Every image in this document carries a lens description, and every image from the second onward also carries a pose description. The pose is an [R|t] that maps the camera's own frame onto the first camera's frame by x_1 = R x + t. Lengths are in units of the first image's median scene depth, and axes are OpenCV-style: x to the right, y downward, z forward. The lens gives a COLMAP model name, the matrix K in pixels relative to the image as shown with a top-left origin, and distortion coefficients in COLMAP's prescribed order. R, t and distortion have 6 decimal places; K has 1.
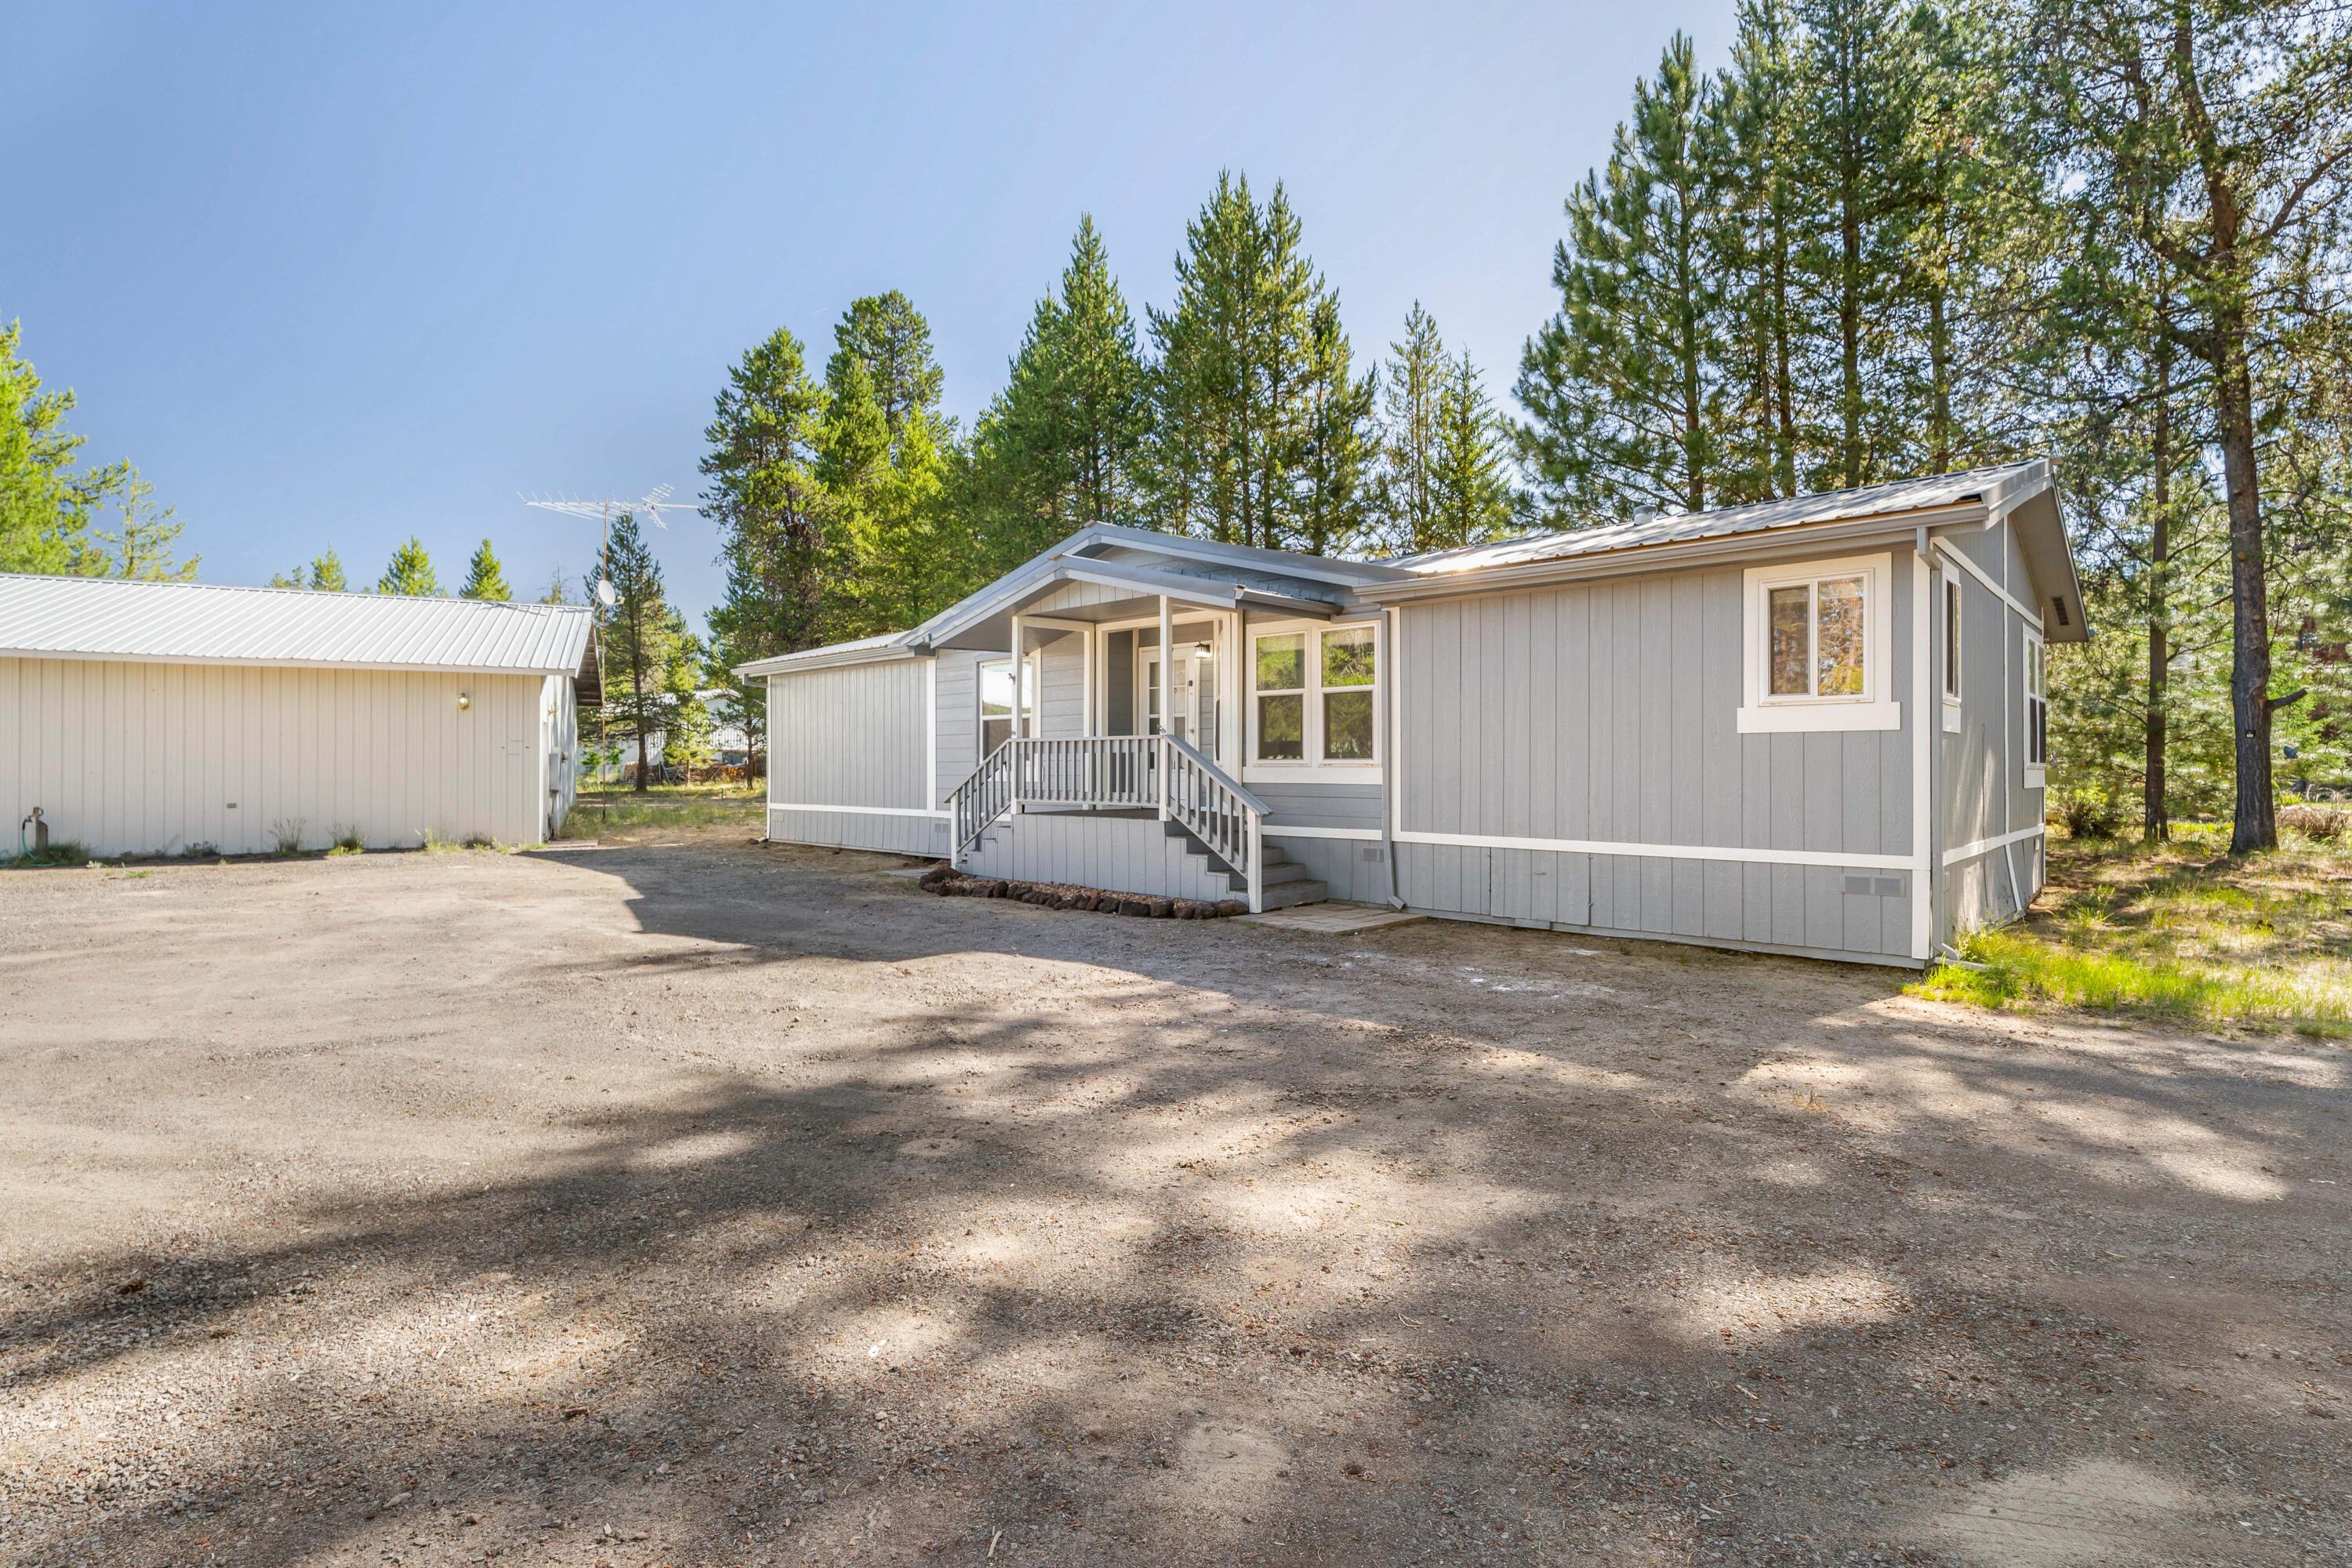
lens RADIAL K [[1030.2, 0, 1149.7], [0, 1030.2, 765.3], [0, 0, 1]] dist [0.007940, -0.003118]
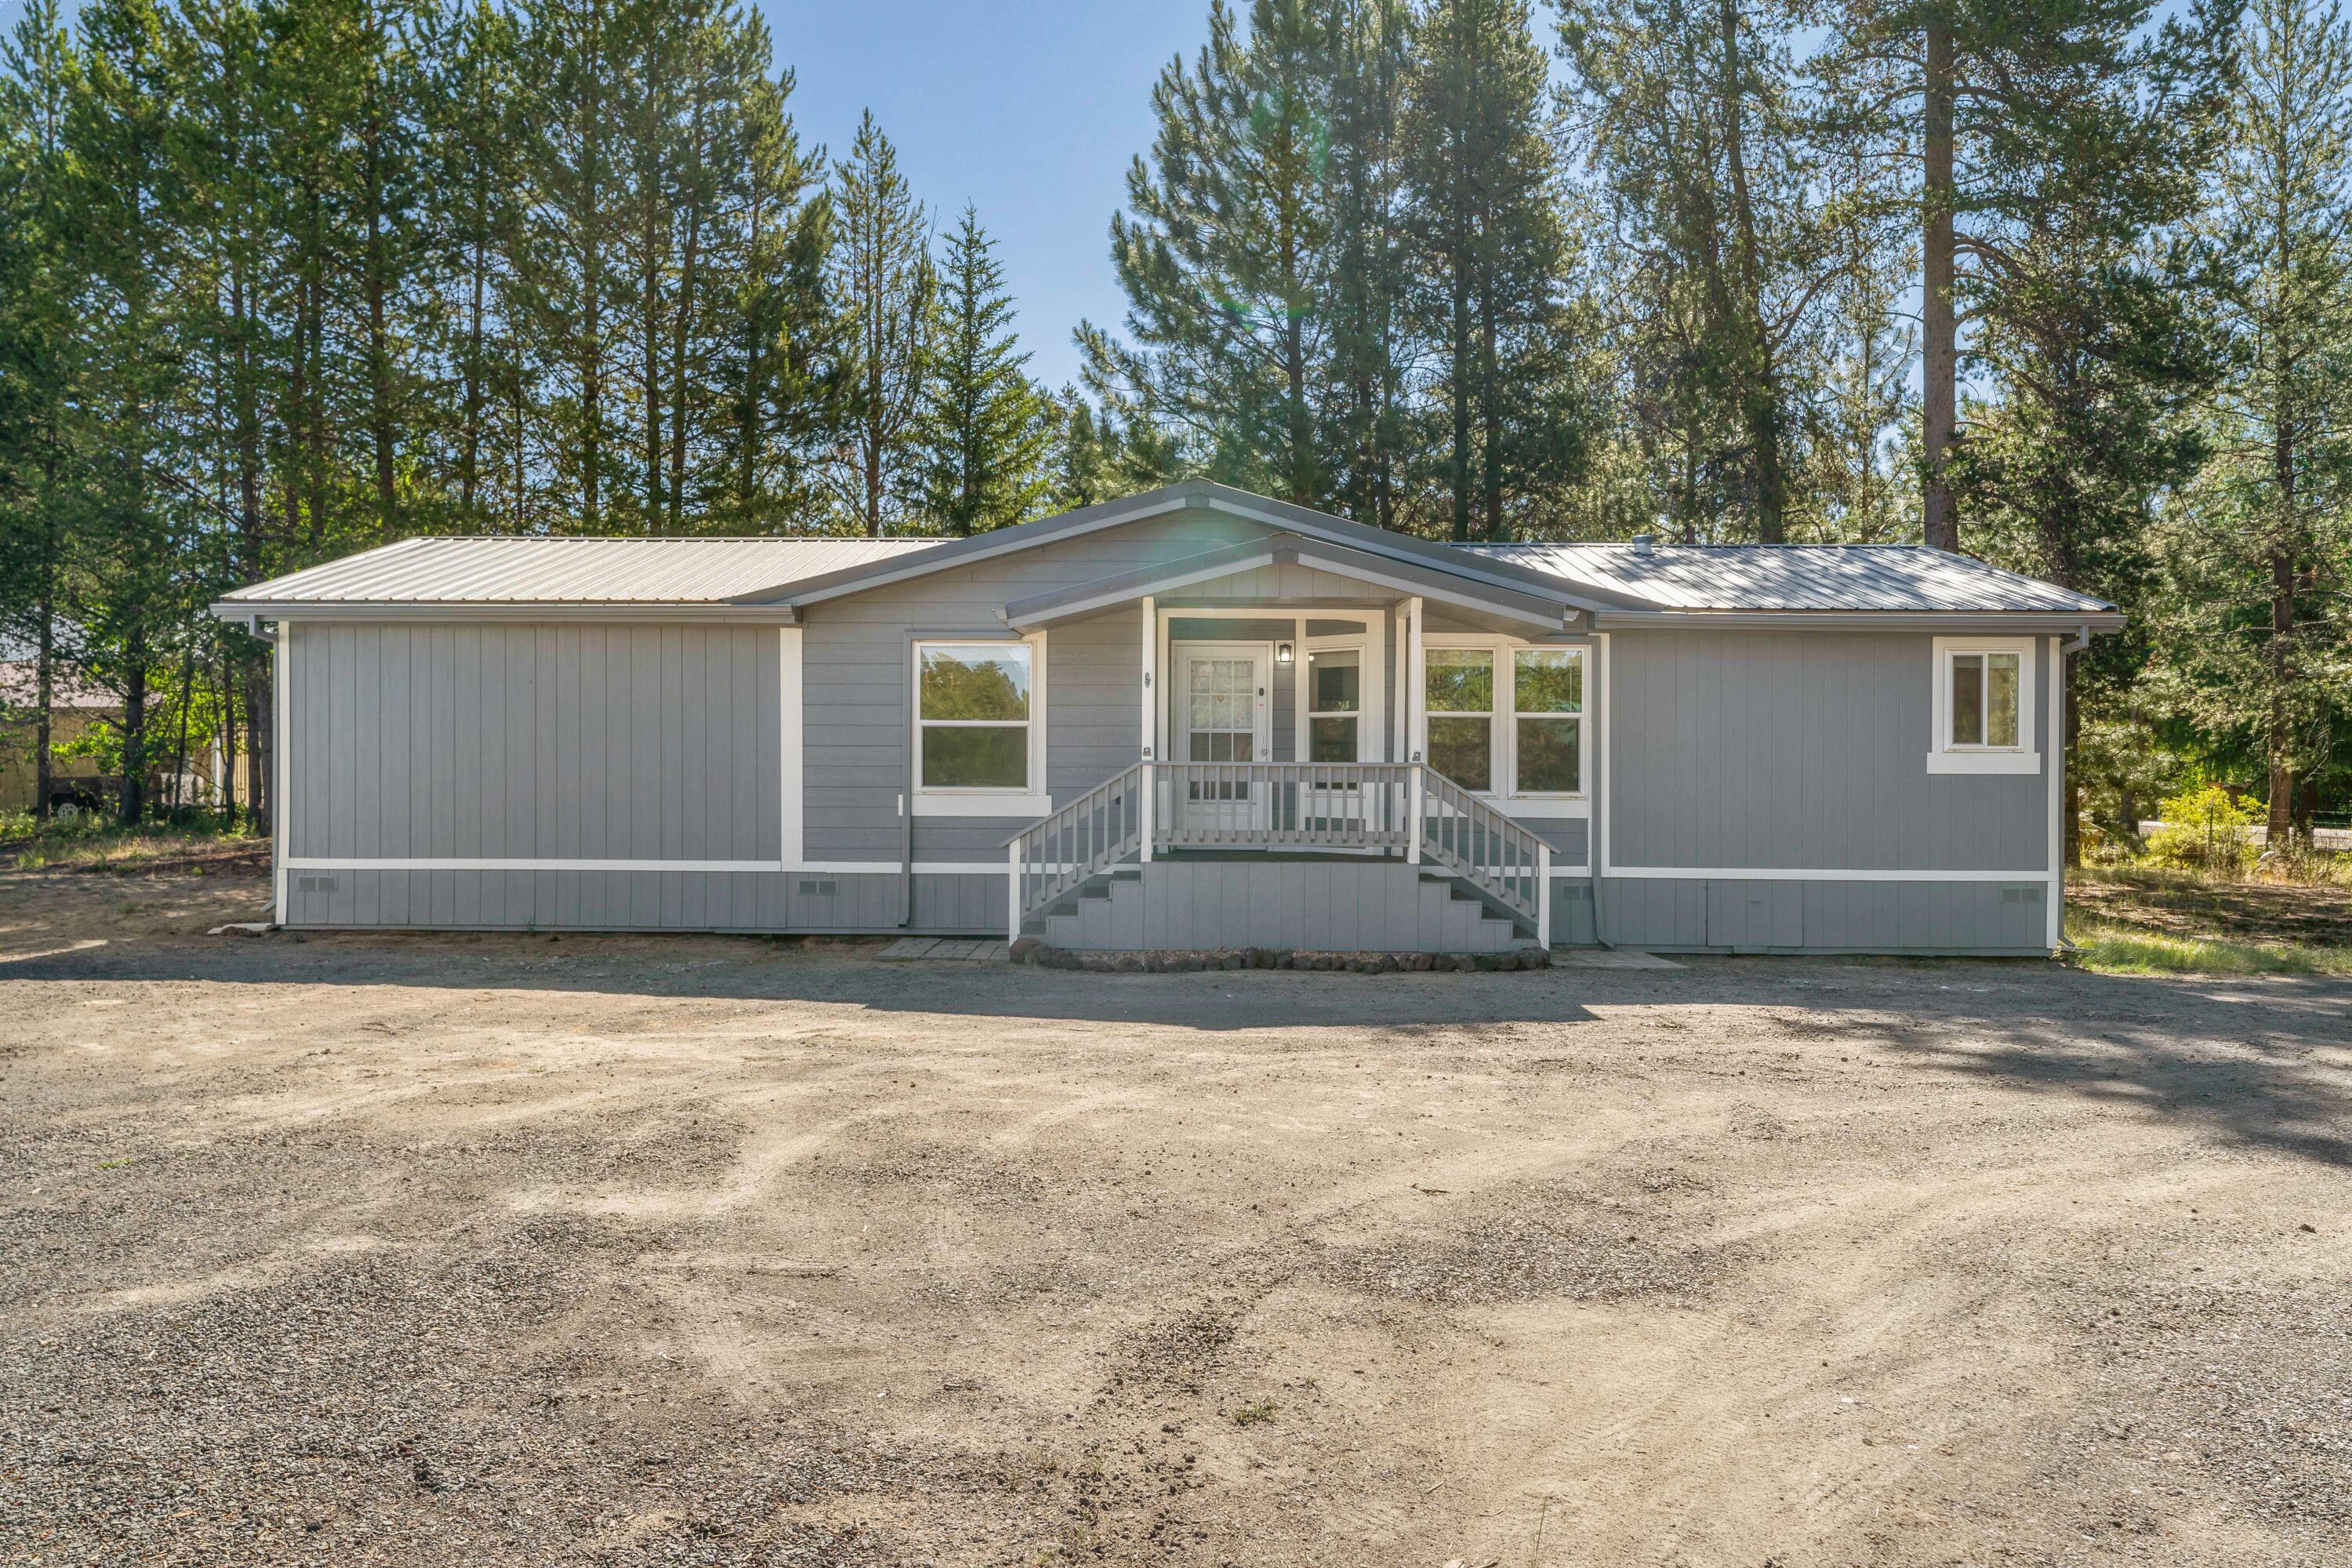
lens RADIAL K [[1721.5, 0, 1087.4], [0, 1721.5, 769.3], [0, 0, 1]] dist [0.001423, 0.003211]
pose [[0.752731, 0.008439, 0.658274, -0.611227], [-0.007939, 0.999961, -0.003740, -0.008958], [-0.658280, -0.002411, 0.752769, 0.059281]]
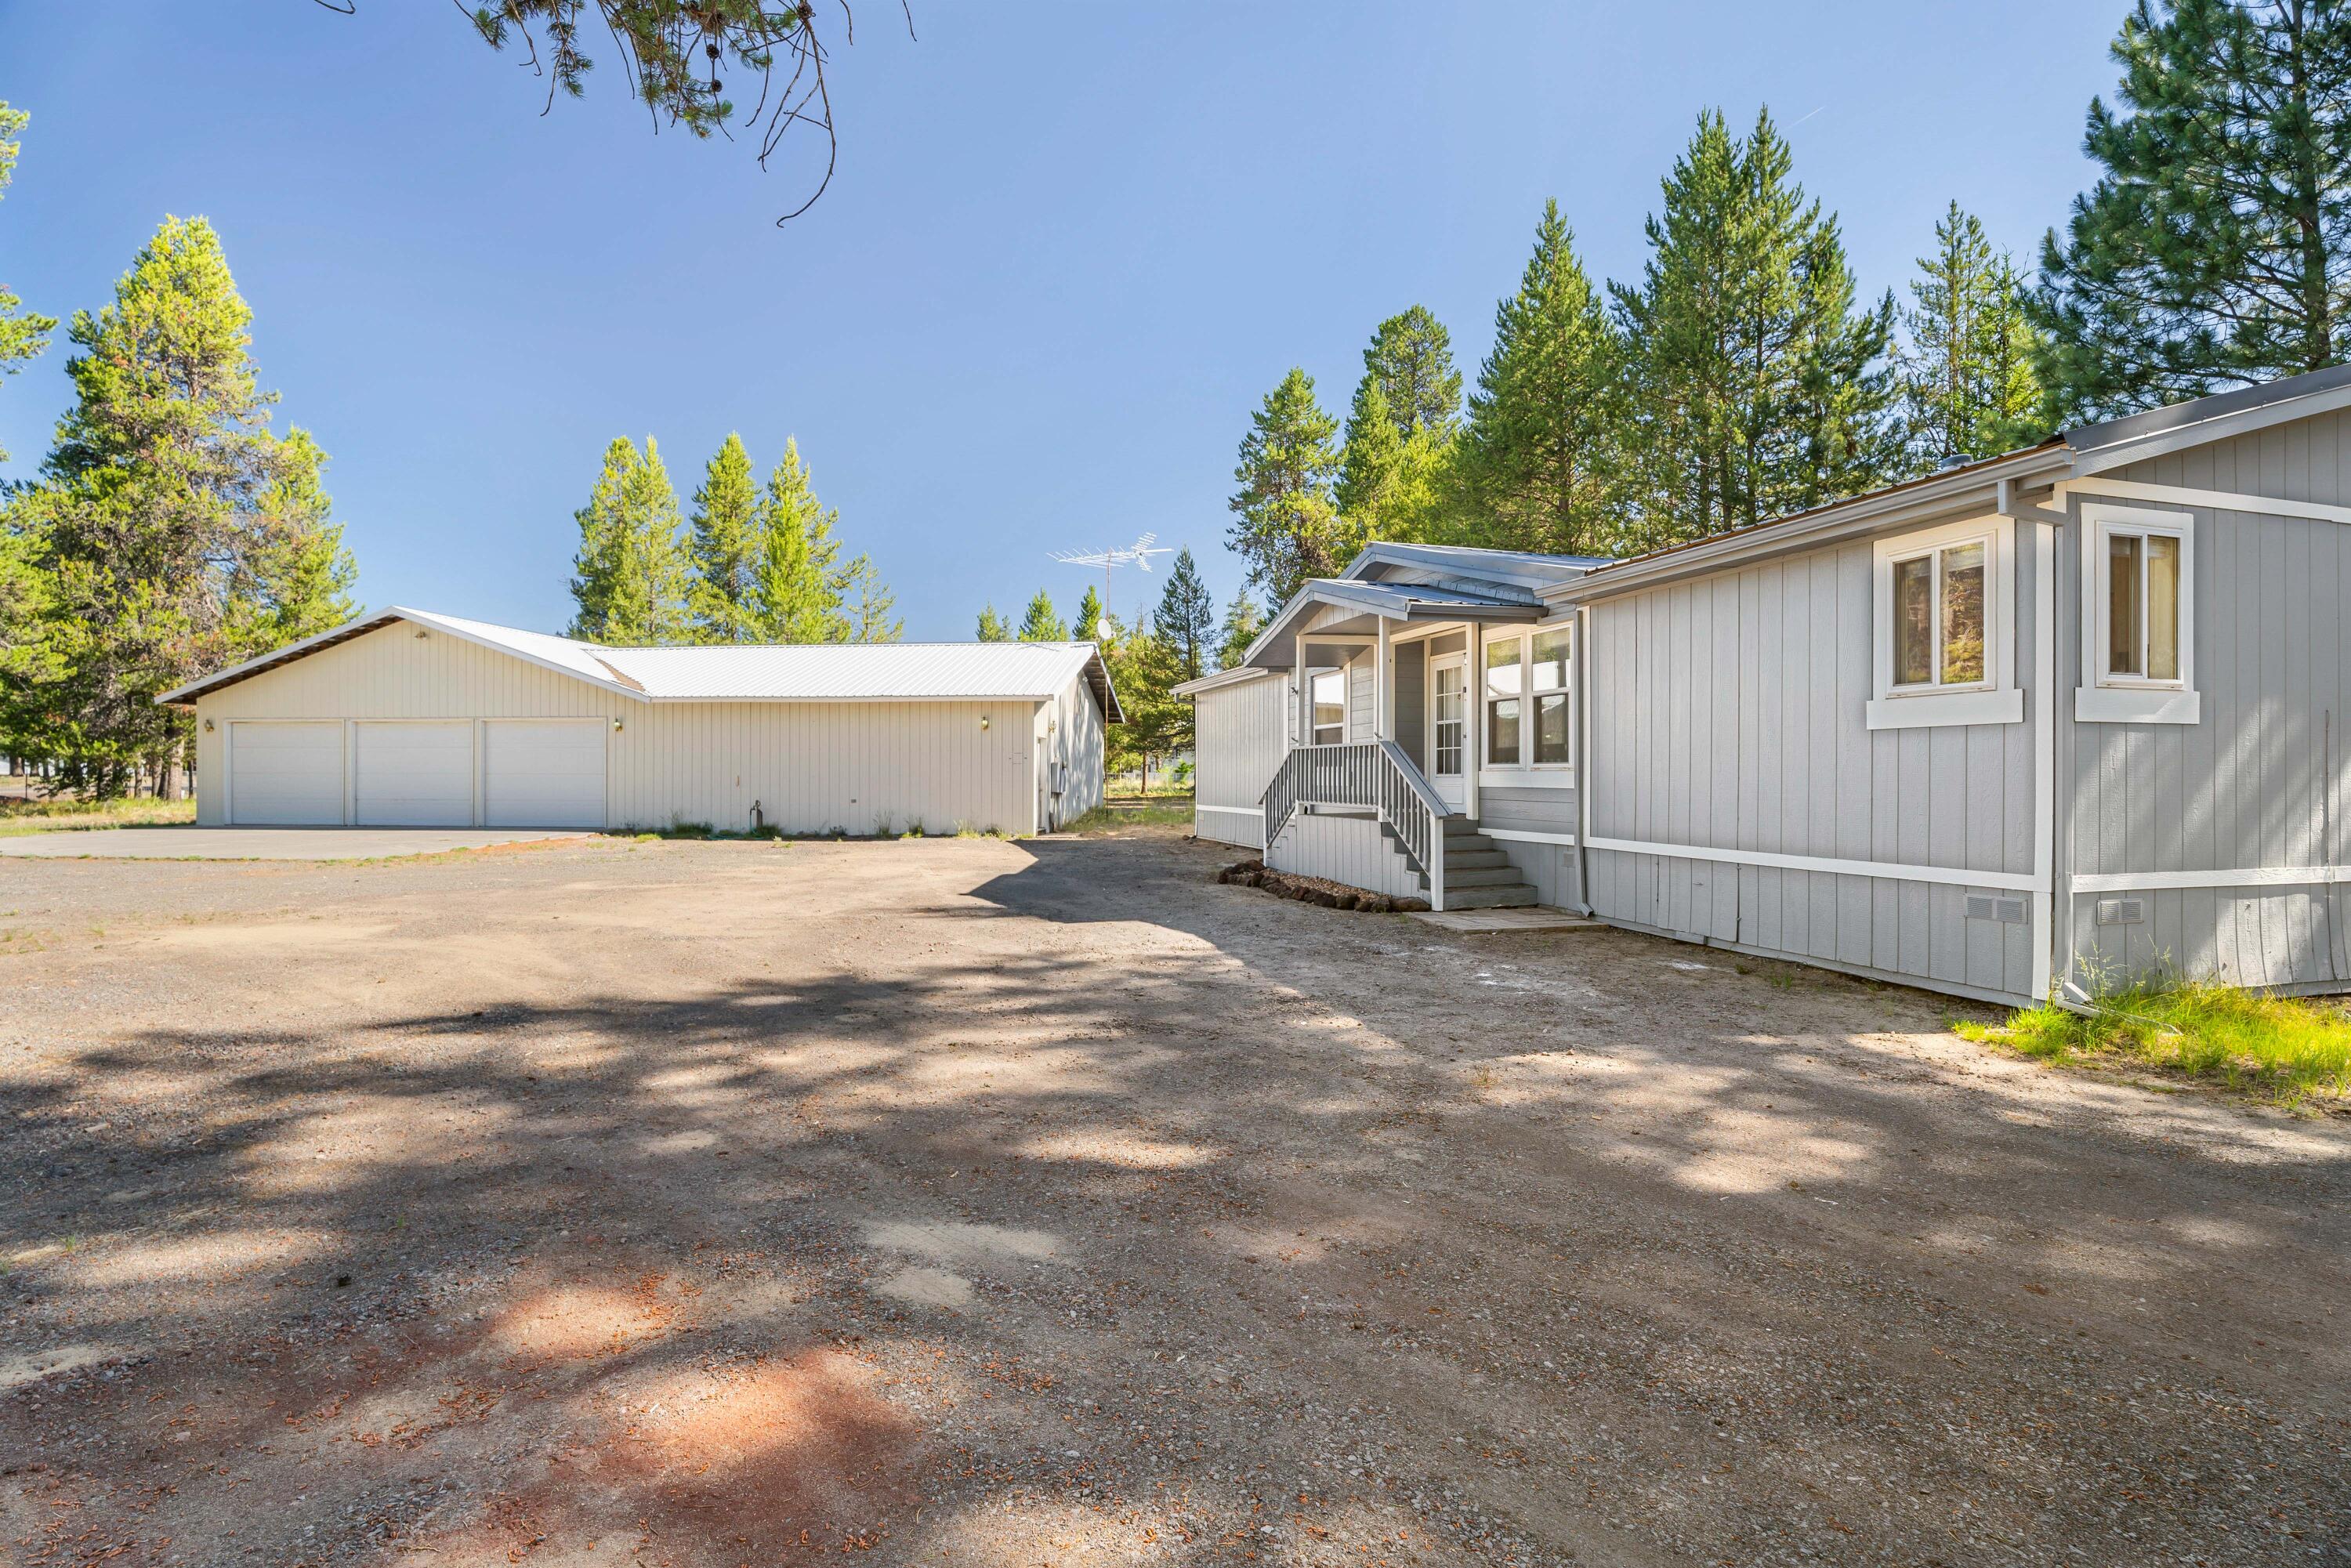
lens RADIAL K [[1058.2, 0, 1210.0], [0, 1058.2, 774.8], [0, 0, 1]] dist [-0.010816, 0.000650]
pose [[0.872102, -0.000909, -0.489323, 0.216494], [0.001760, 0.999998, 0.001279, 0.002019], [0.489320, -0.001977, 0.872102, -0.022635]]
